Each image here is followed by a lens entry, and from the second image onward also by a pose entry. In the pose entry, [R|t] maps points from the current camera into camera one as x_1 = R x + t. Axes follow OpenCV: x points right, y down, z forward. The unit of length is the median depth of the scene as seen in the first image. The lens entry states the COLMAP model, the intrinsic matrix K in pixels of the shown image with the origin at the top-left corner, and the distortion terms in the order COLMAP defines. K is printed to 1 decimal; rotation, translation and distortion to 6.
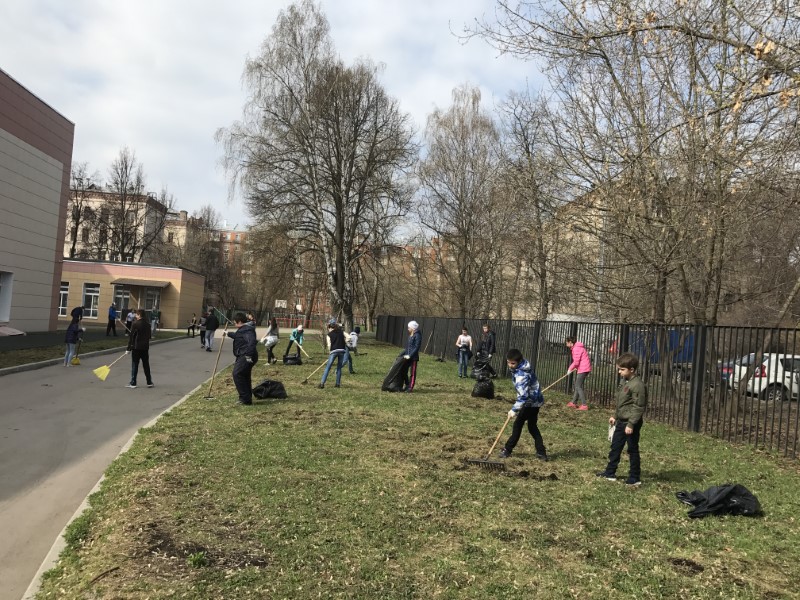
lens RADIAL K [[652.7, 0, 399.6], [0, 652.7, 301.0], [0, 0, 1]] dist [-0.003111, 0.000170]
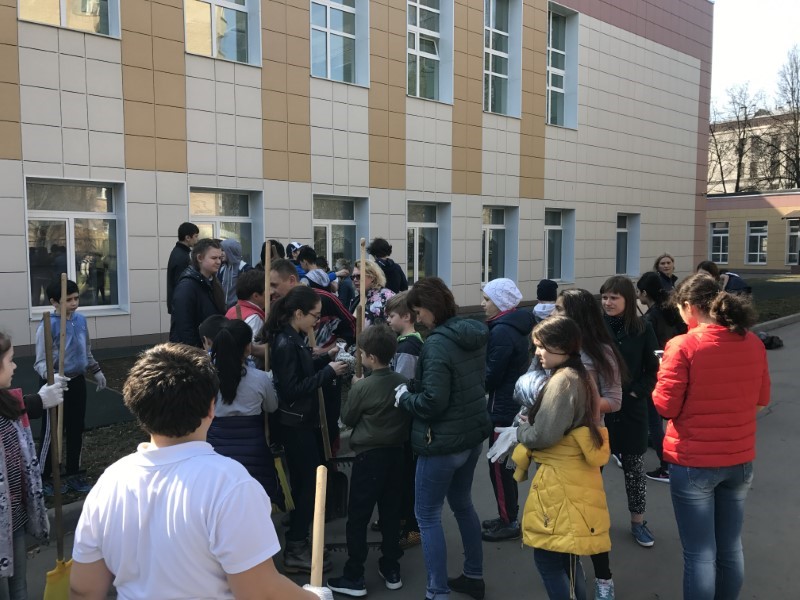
lens RADIAL K [[652.7, 0, 399.2], [0, 652.7, 298.1], [0, 0, 1]] dist [-0.003111, 0.000170]
pose [[0.573078, -0.010609, -0.819432, -0.068383], [0.074993, 0.996400, 0.039547, 0.002866], [0.816062, -0.084116, 0.571811, 0.174409]]
